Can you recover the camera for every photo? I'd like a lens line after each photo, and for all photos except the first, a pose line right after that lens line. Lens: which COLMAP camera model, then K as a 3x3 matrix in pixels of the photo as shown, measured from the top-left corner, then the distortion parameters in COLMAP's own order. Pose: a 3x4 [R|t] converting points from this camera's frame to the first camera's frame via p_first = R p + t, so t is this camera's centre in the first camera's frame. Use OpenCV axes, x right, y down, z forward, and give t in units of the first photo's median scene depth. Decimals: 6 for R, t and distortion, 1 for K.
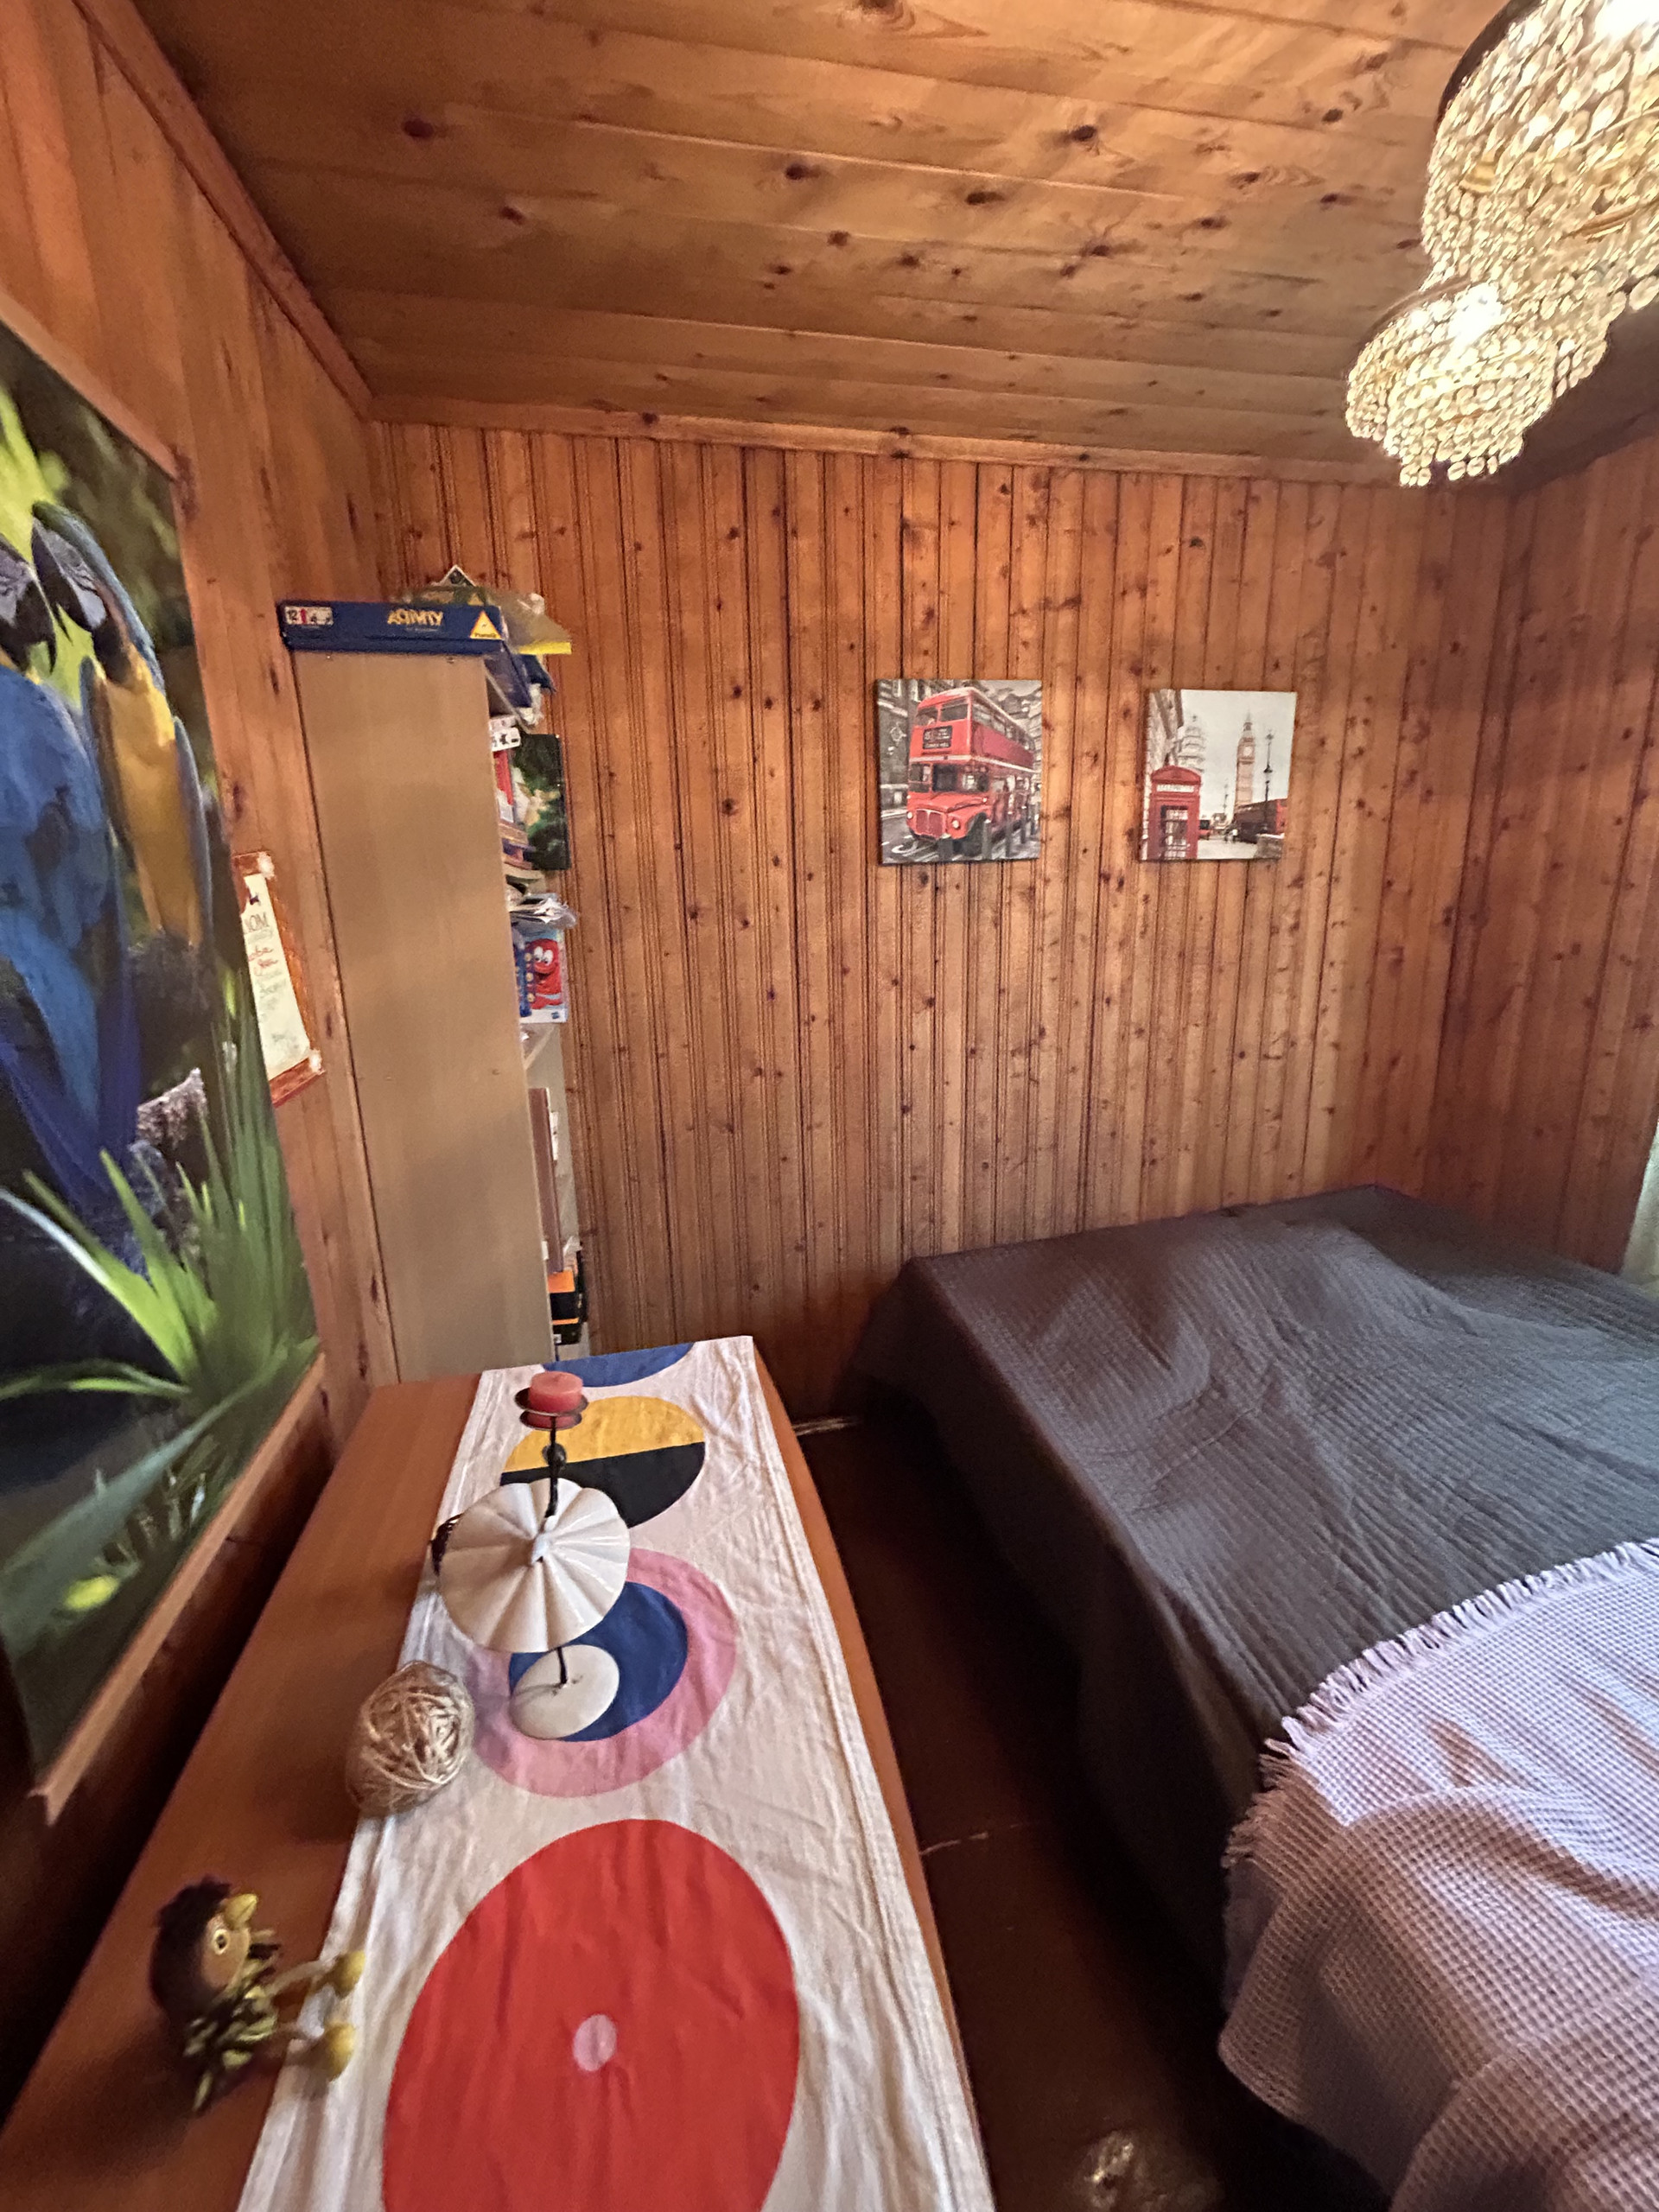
lens RADIAL K [[891.3, 0, 829.4], [0, 891.3, 1101.8], [0, 0, 1]] dist [-0.001381, 0.000792]
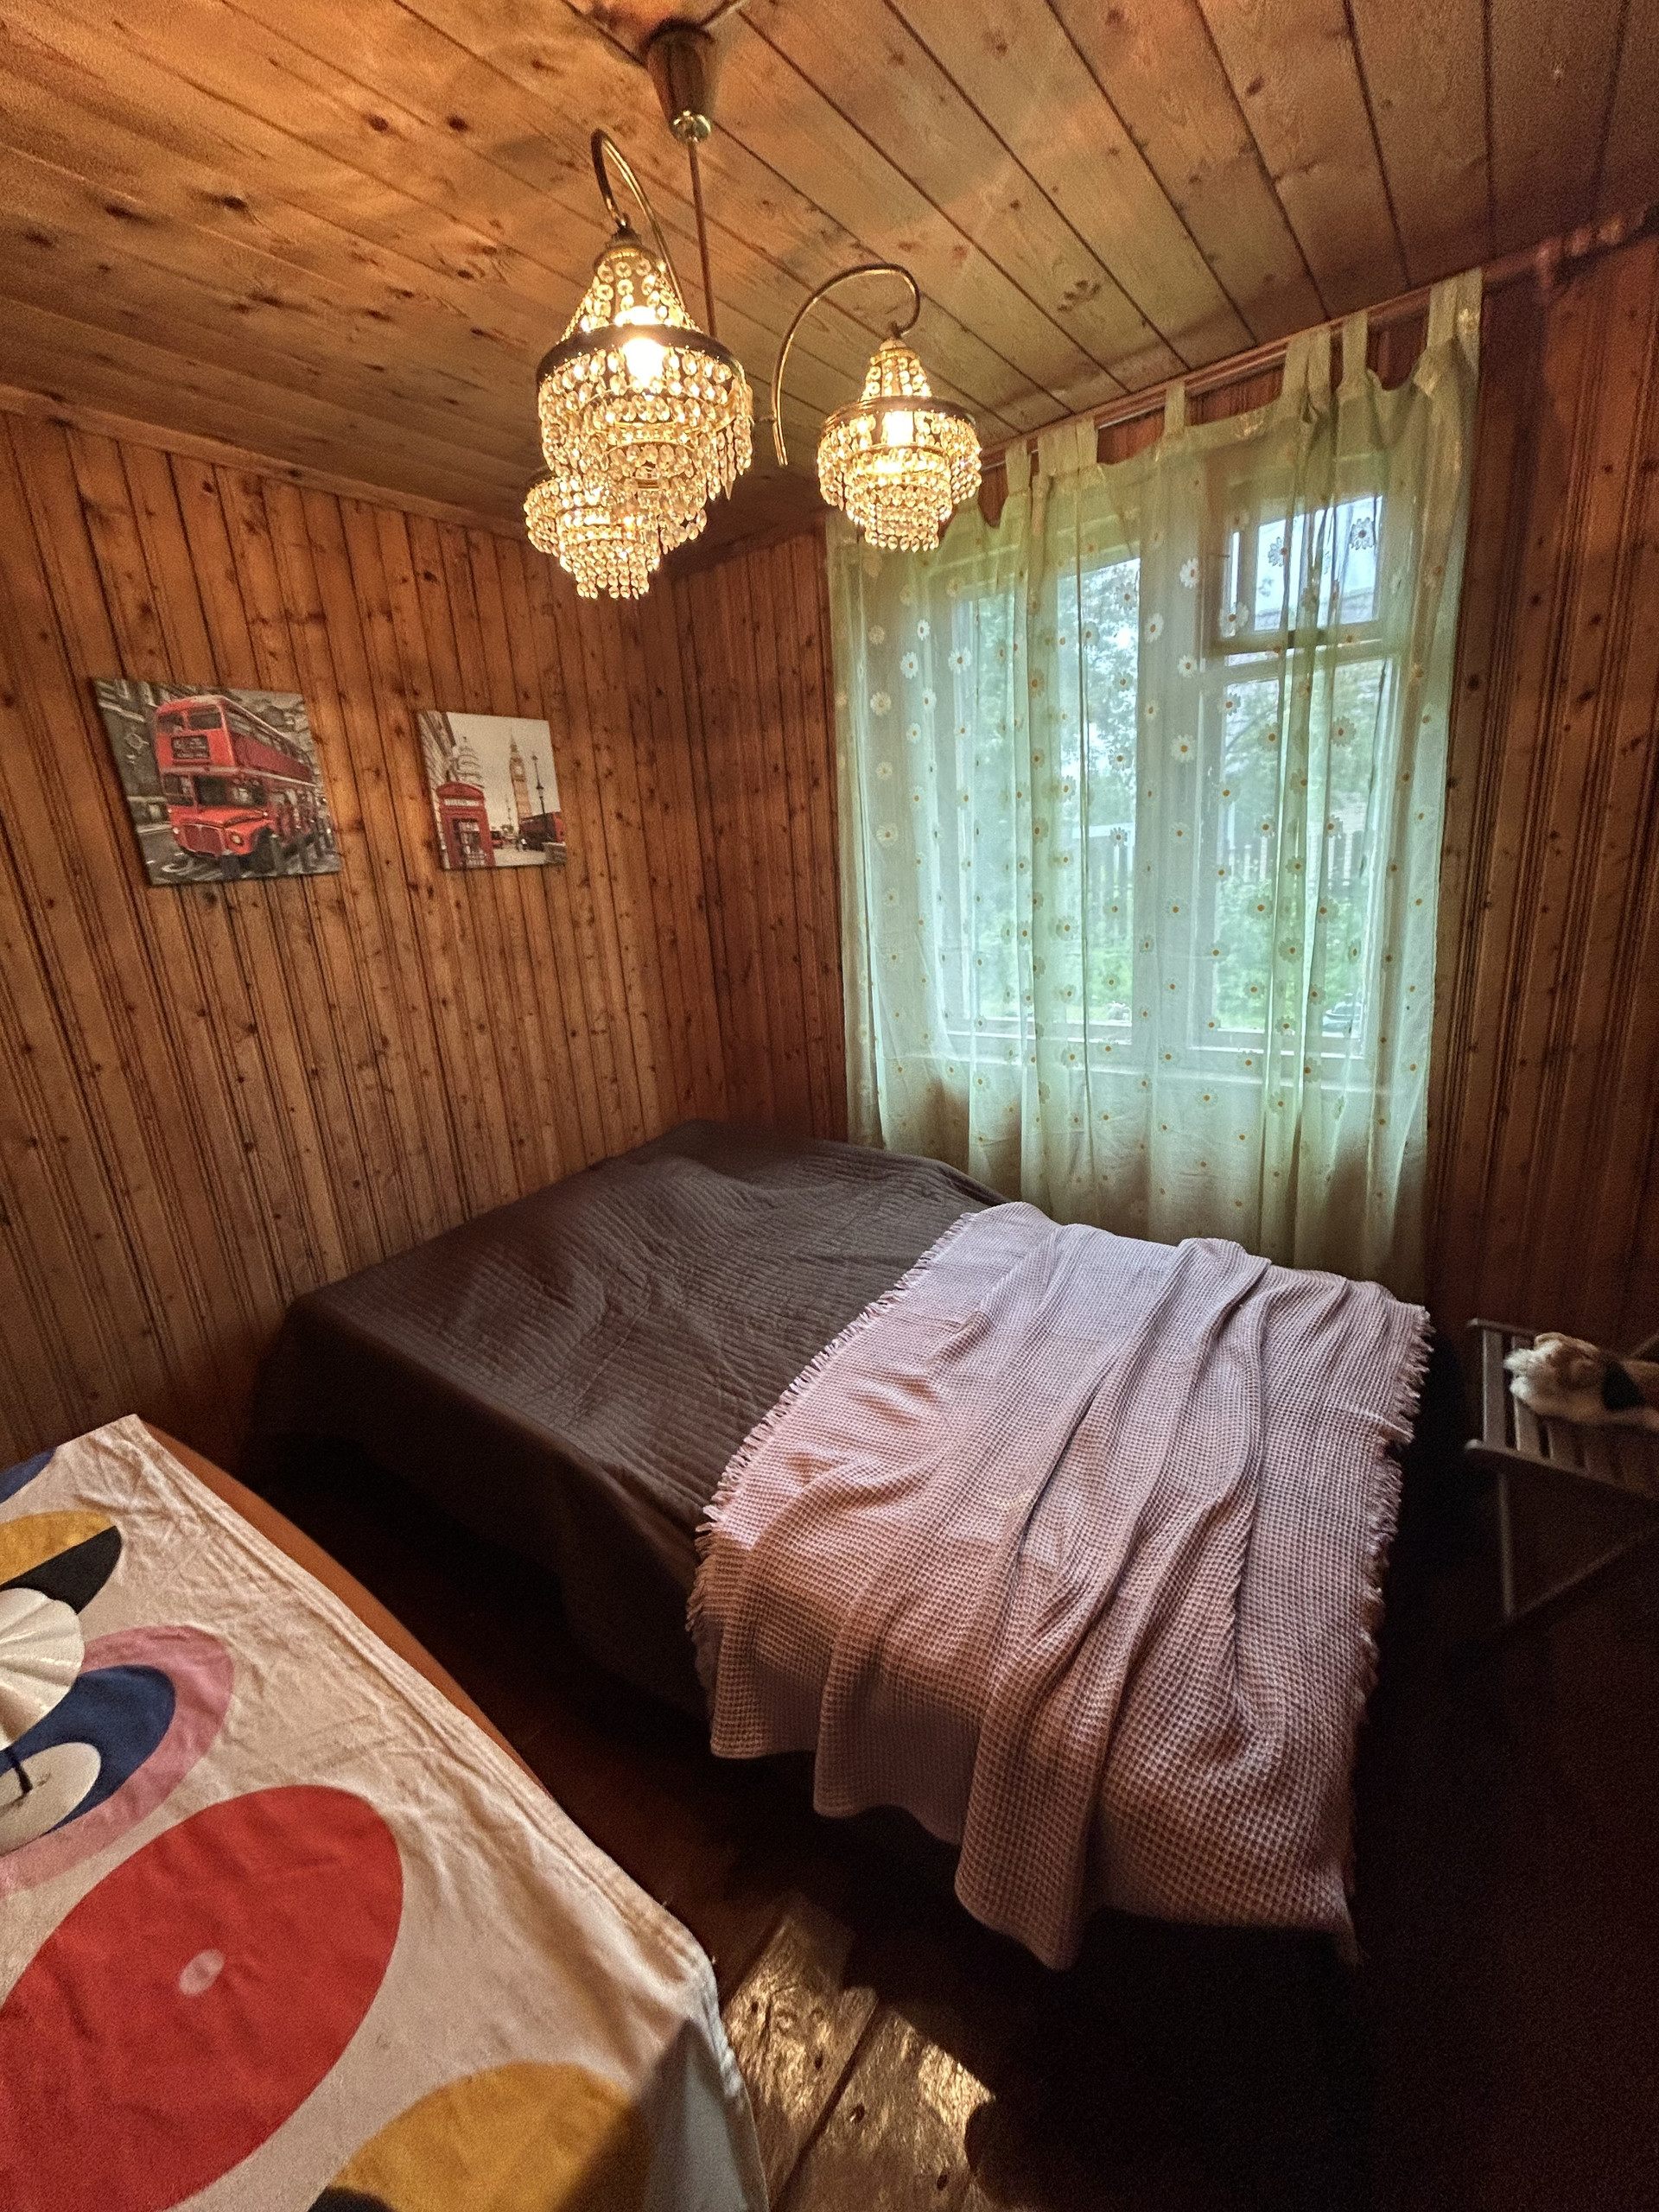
lens RADIAL K [[891.3, 0, 831.7], [0, 891.3, 1107.0], [0, 0, 1]] dist [-0.001381, 0.000792]
pose [[0.749431, -0.205157, 0.629495, -0.043595], [0.198378, 0.976678, 0.082132, 0.015502], [-0.631664, 0.063325, 0.772652, -0.127691]]
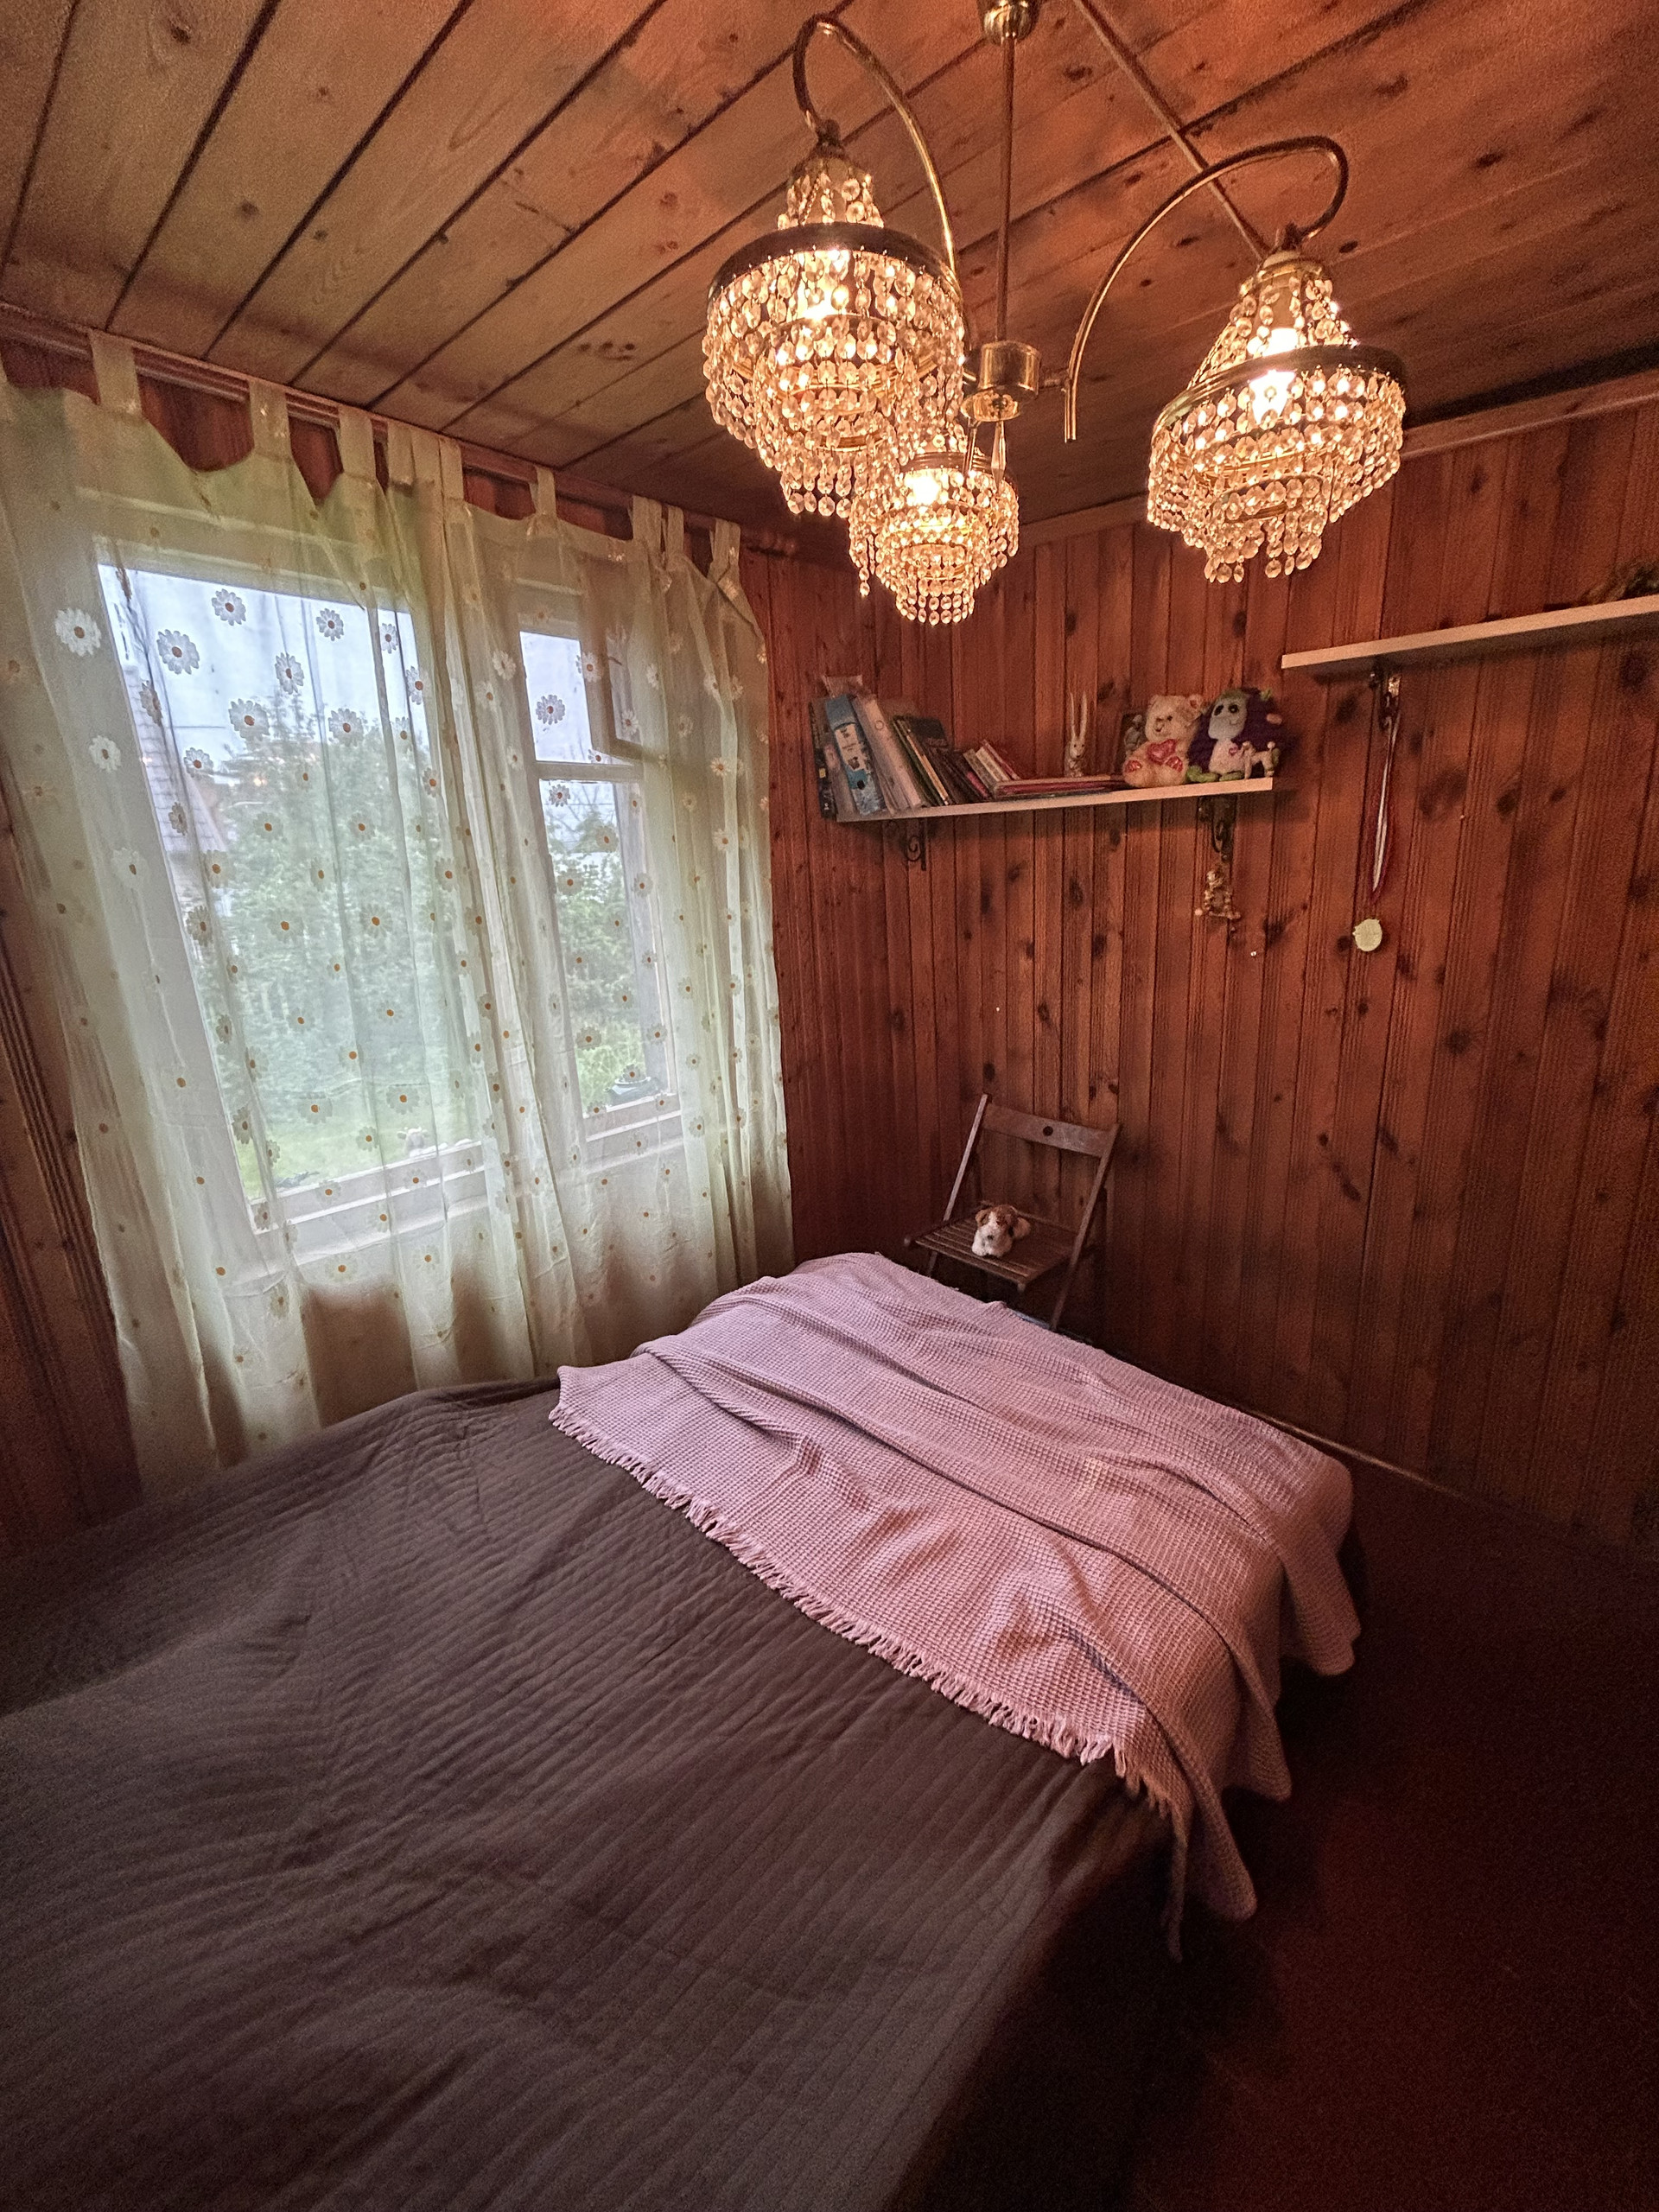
lens RADIAL K [[891.3, 0, 833.0], [0, 891.3, 1102.7], [0, 0, 1]] dist [-0.001381, 0.000792]
pose [[-0.570140, -0.154947, 0.806804, -0.021688], [0.238691, 0.908449, 0.343143, -0.261447], [-0.786109, 0.388216, -0.480958, 0.878654]]
